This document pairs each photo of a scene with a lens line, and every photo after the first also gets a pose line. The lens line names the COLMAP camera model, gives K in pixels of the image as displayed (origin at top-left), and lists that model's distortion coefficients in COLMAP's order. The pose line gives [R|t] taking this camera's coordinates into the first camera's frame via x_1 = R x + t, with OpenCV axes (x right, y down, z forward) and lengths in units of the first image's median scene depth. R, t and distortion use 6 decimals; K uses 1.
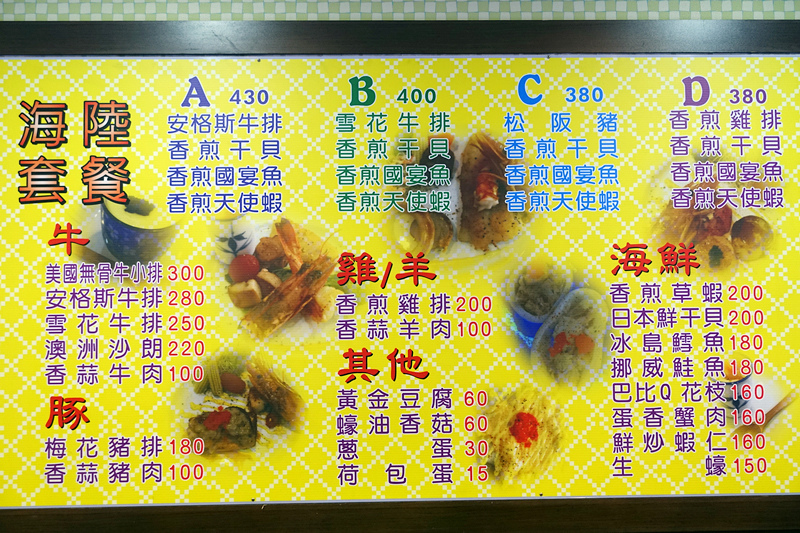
lens RADIAL K [[1119.2, 0, 407.0], [0, 1119.2, 237.1], [0, 0, 1]] dist [0.017452, 0.000000]
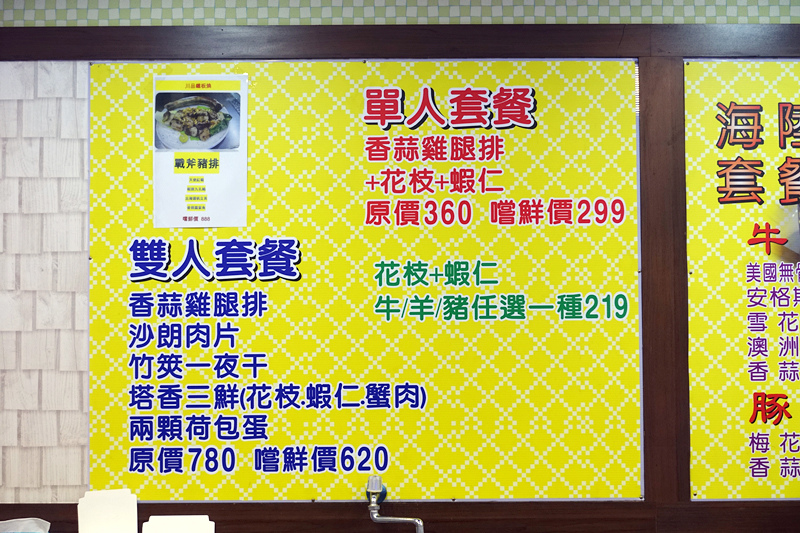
lens RADIAL K [[1113.4, 0, 399.6], [0, 1113.4, 267.3], [0, 0, 1]] dist [-0.033812, 0.000000]
pose [[0.999391, 0.005740, -0.034409, -0.600912], [-0.004915, 0.999699, 0.024040, 0.005238], [0.034537, -0.023856, 0.999119, -0.018319]]
